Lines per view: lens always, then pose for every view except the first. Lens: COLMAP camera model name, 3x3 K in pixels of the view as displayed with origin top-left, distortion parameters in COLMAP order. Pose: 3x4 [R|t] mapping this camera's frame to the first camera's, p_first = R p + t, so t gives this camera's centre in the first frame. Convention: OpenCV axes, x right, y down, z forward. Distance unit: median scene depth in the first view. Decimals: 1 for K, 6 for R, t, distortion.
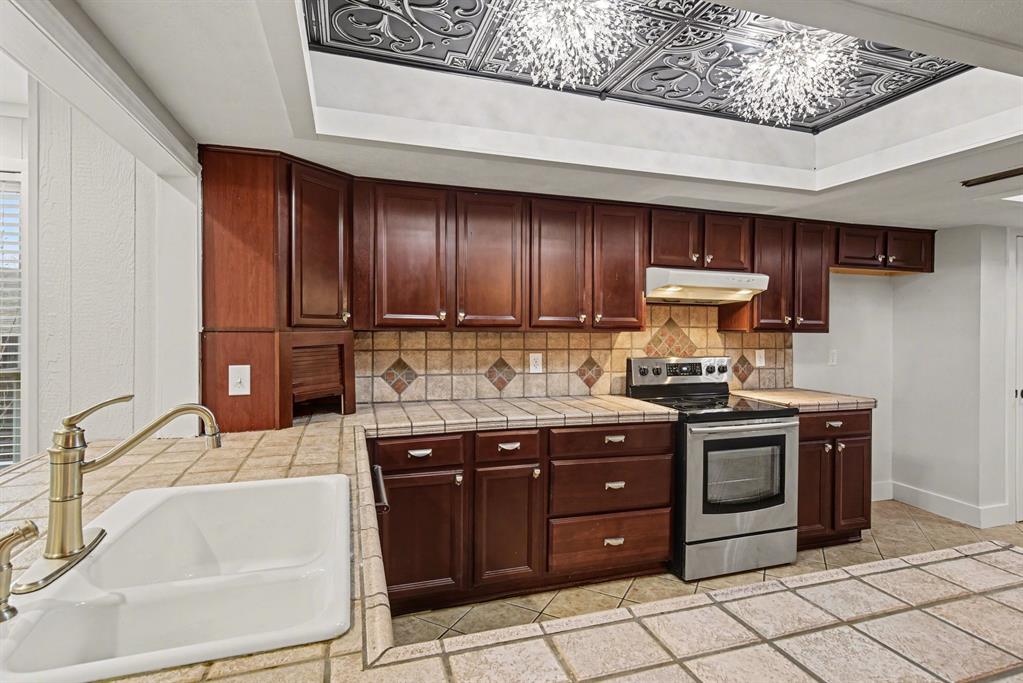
lens RADIAL K [[514.5, 0, 518.4], [0, 514.5, 335.6], [0, 0, 1]] dist [0.008878, -0.002349]
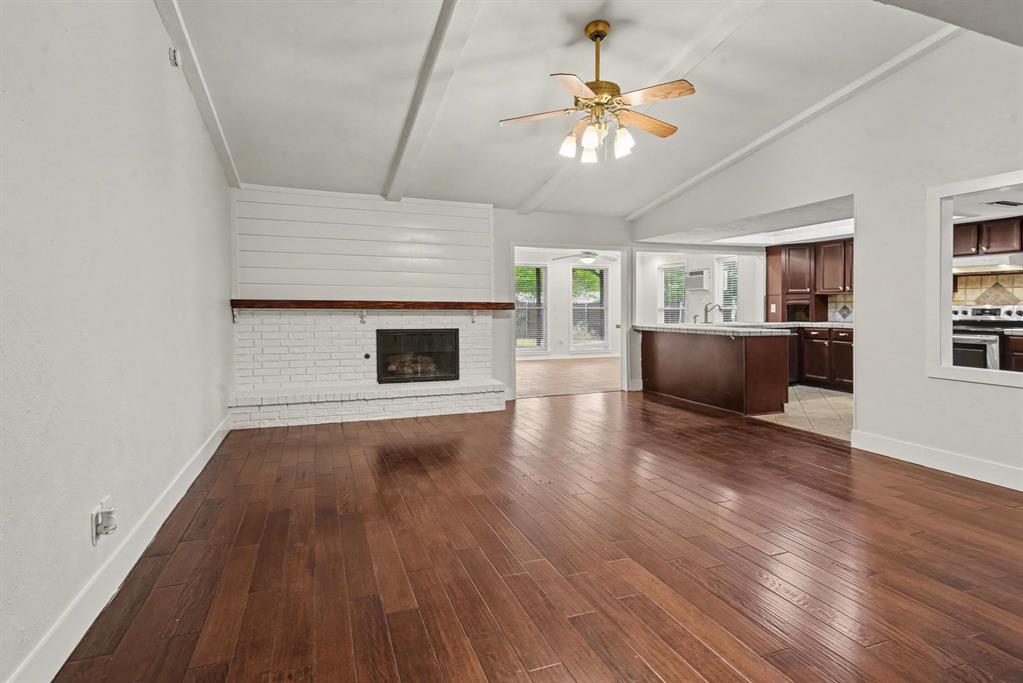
lens RADIAL K [[514.5, 0, 513.2], [0, 514.5, 313.9], [0, 0, 1]] dist [0.008878, -0.002349]
pose [[0.048534, 0.008988, -0.998781, 2.067015], [-0.009229, 0.999921, 0.008550, 0.074717], [0.998779, 0.008803, 0.048613, -0.708283]]
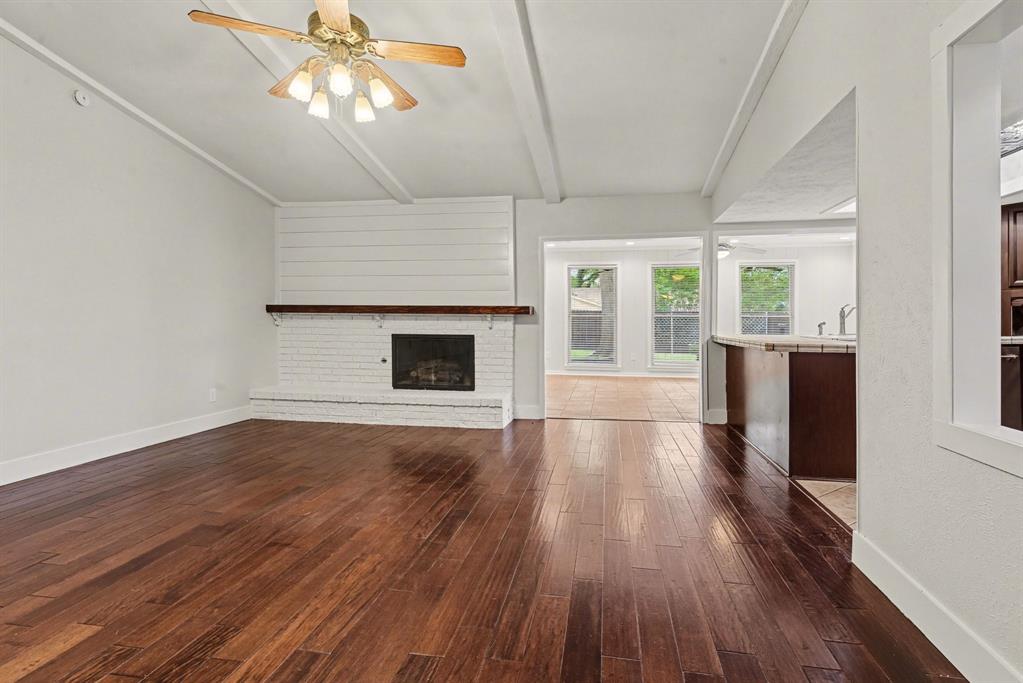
lens RADIAL K [[514.5, 0, 521.0], [0, 514.5, 321.1], [0, 0, 1]] dist [0.008878, -0.002349]
pose [[-0.467254, -0.003251, -0.884117, 1.618986], [-0.011368, 0.999933, 0.002331, 0.094556], [0.884050, 0.011140, -0.467260, 0.158038]]
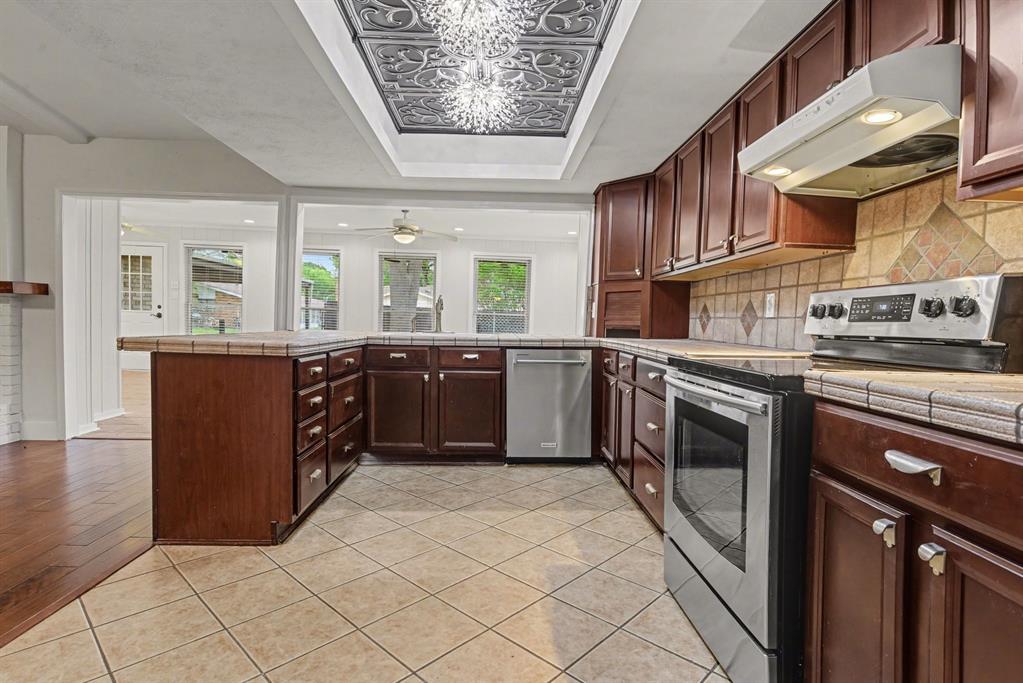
lens RADIAL K [[514.5, 0, 503.3], [0, 514.5, 331.1], [0, 0, 1]] dist [0.008878, -0.002349]
pose [[-0.289151, 0.005647, -0.957267, 0.931402], [-0.039104, 0.999078, 0.017706, 0.095765], [0.956485, 0.042552, -0.288664, 0.828503]]
